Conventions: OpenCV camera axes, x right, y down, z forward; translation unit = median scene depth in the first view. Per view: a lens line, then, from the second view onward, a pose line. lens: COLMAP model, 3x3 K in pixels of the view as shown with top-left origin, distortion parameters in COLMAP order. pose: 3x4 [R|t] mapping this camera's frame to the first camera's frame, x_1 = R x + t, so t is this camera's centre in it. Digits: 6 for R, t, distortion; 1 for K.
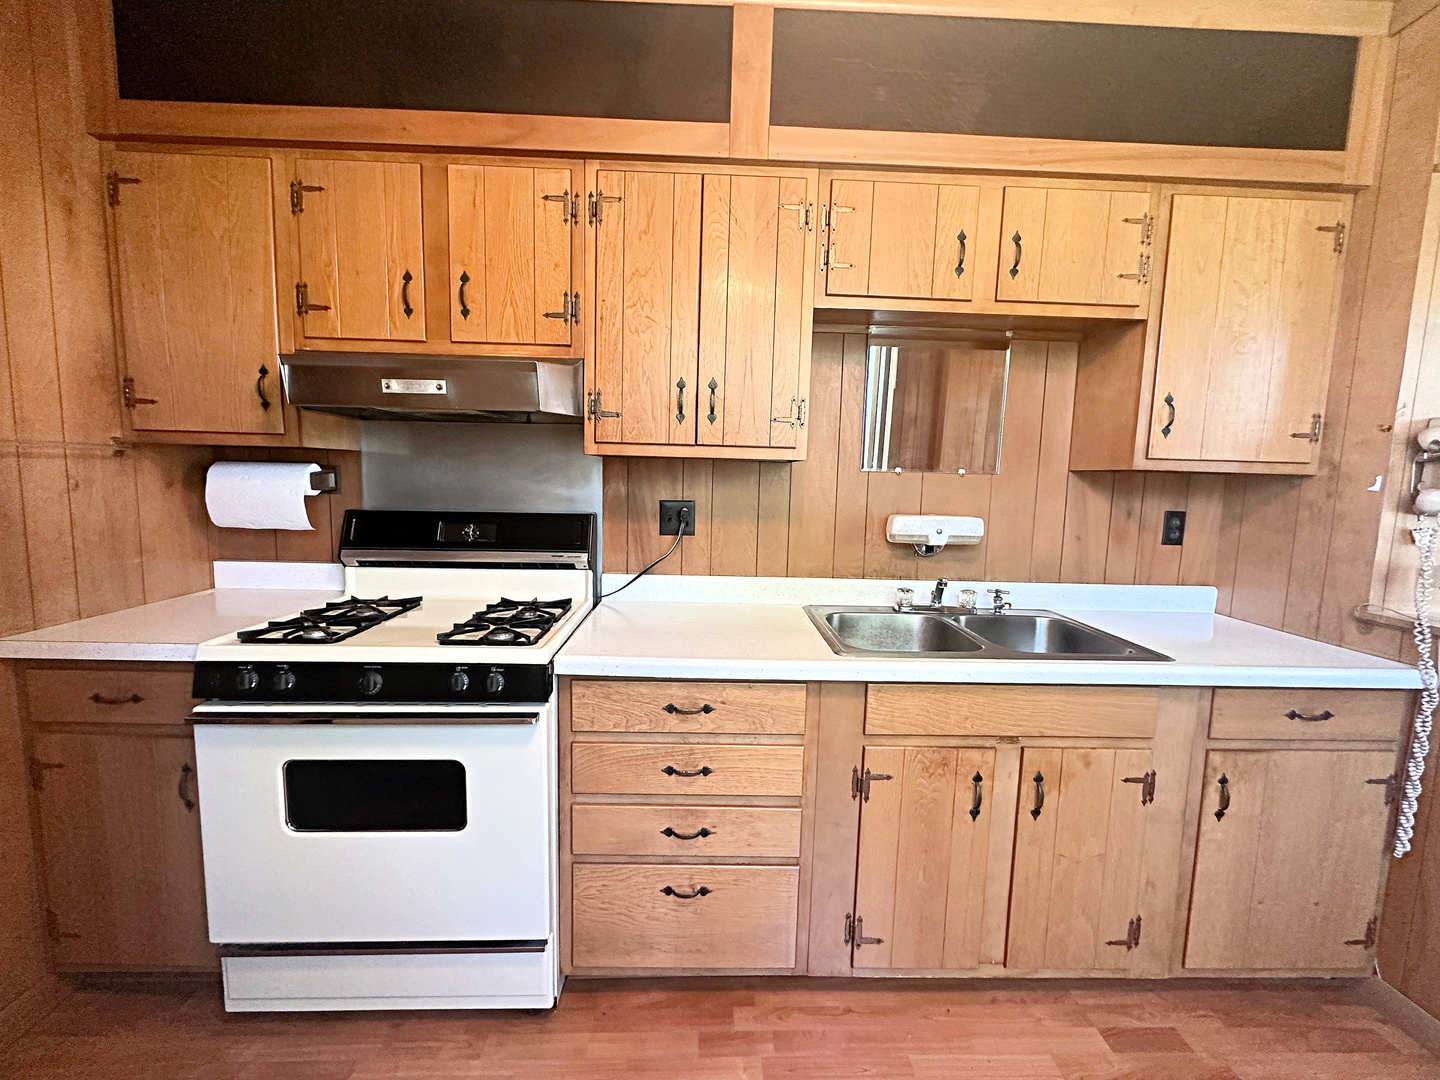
lens RADIAL K [[588.4, 0, 722.5], [0, 588.4, 541.0], [0, 0, 1]] dist [-0.003172, -0.000096]
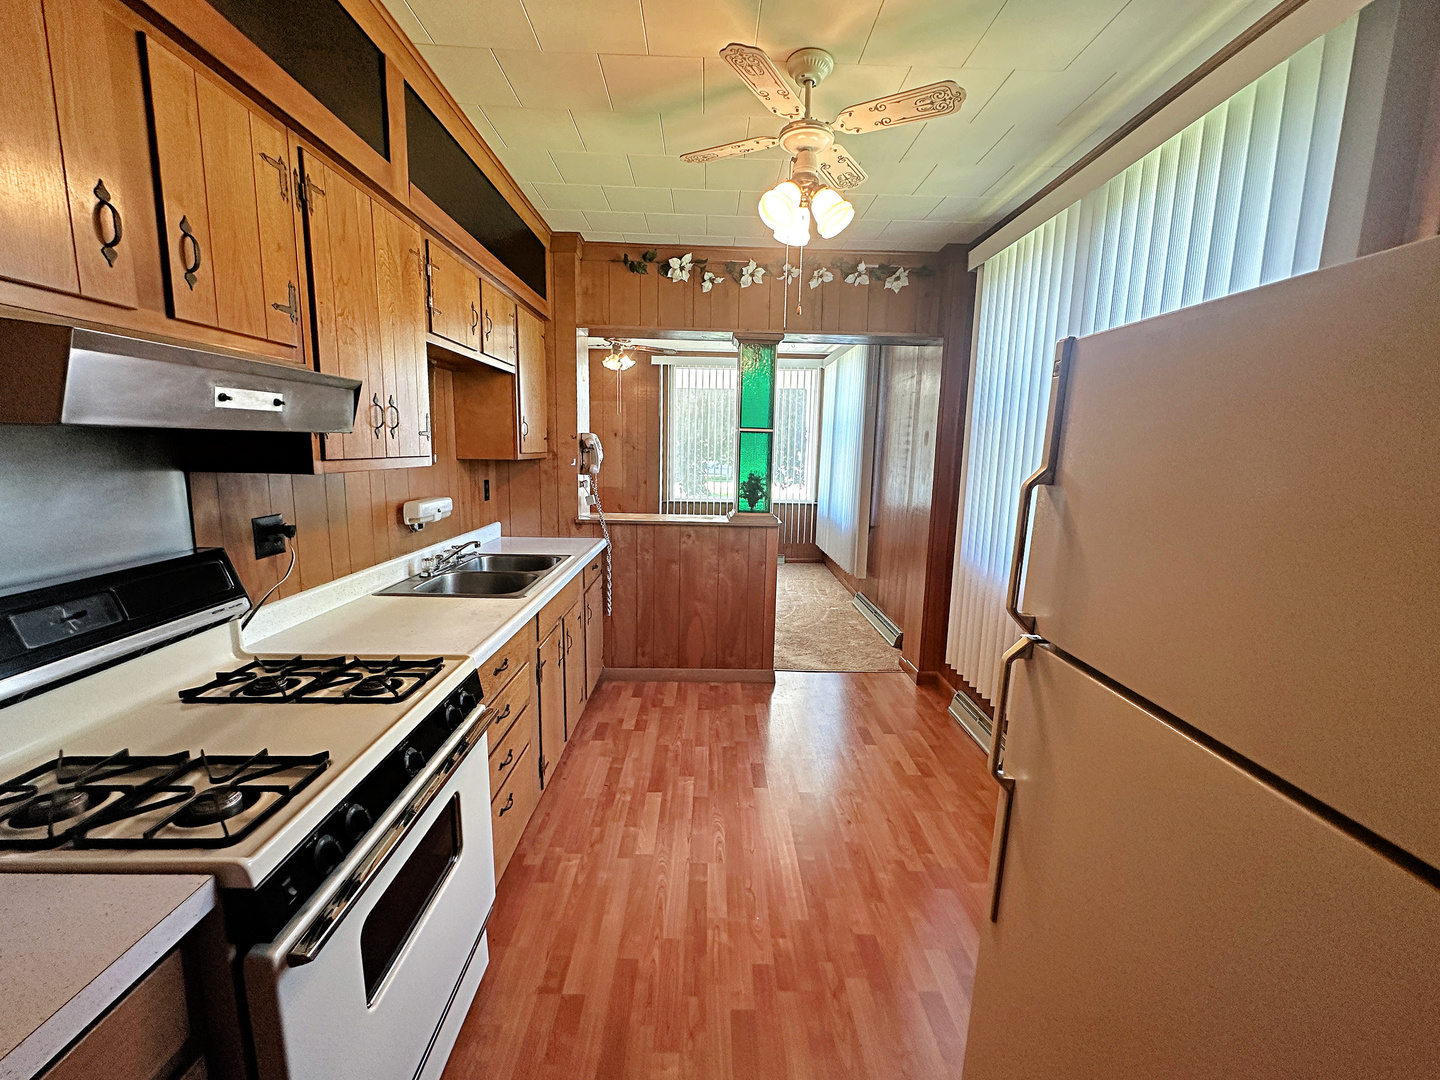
lens RADIAL K [[588.4, 0, 720.6], [0, 588.4, 539.0], [0, 0, 1]] dist [-0.003172, -0.000096]
pose [[0.015577, -0.180365, 0.983476, -1.111216], [0.090282, 0.979832, 0.178267, -0.156080], [-0.995794, 0.086014, 0.031546, 0.387178]]
